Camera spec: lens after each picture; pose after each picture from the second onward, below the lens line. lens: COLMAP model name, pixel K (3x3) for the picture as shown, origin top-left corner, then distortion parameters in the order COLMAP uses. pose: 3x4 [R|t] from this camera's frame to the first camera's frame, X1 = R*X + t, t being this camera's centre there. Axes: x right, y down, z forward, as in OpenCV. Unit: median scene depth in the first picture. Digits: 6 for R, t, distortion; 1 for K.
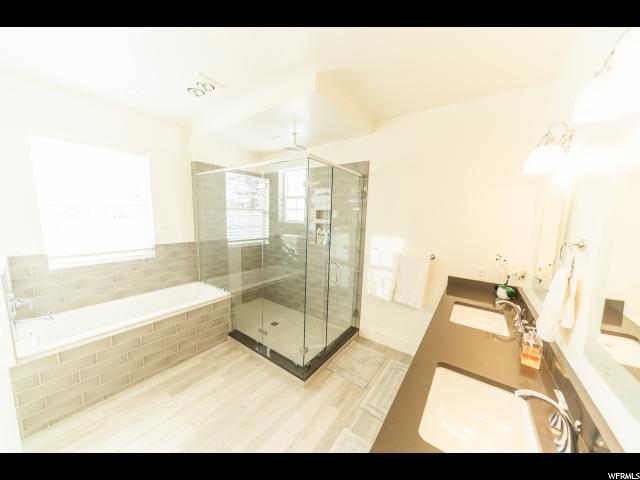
lens RADIAL K [[221.1, 0, 316.7], [0, 221.1, 241.9], [0, 0, 1]] dist [0.000538, 0.000013]
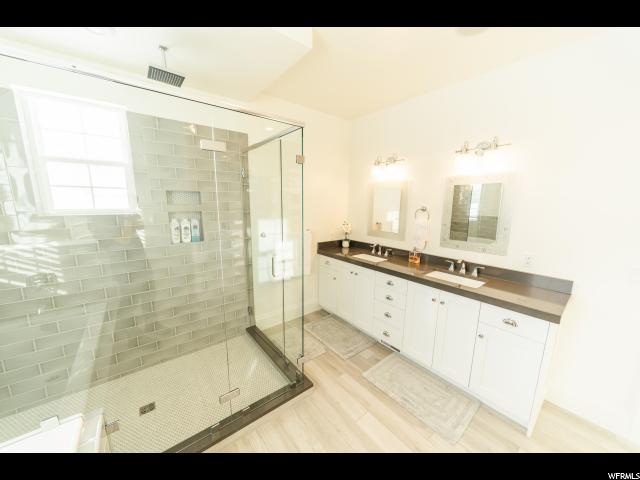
lens RADIAL K [[243.0, 0, 316.9], [0, 243.0, 242.9], [0, 0, 1]] dist [0.000251, -0.000065]
pose [[0.263638, -0.199424, 0.943782, -0.631674], [0.114834, 0.977927, 0.174561, -0.080514], [-0.957762, 0.062357, 0.280720, 0.484691]]
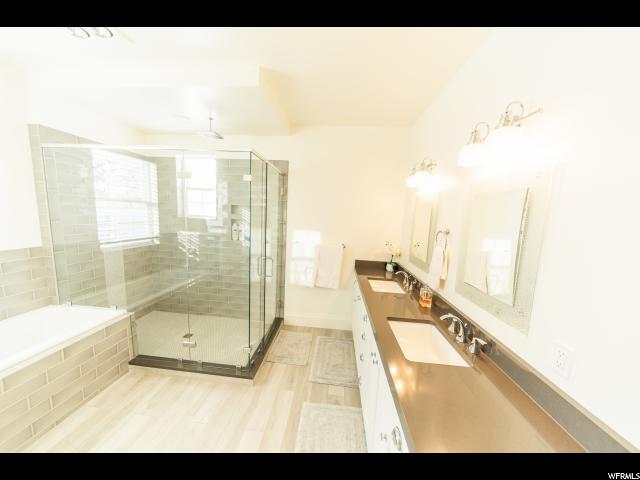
lens RADIAL K [[221.1, 0, 316.7], [0, 221.1, 241.9], [0, 0, 1]] dist [0.000538, 0.000013]
pose [[0.856816, -0.052872, 0.512905, -0.206330], [0.041048, 0.998566, 0.034364, -0.003959], [-0.513986, -0.008390, 0.857757, 0.007143]]
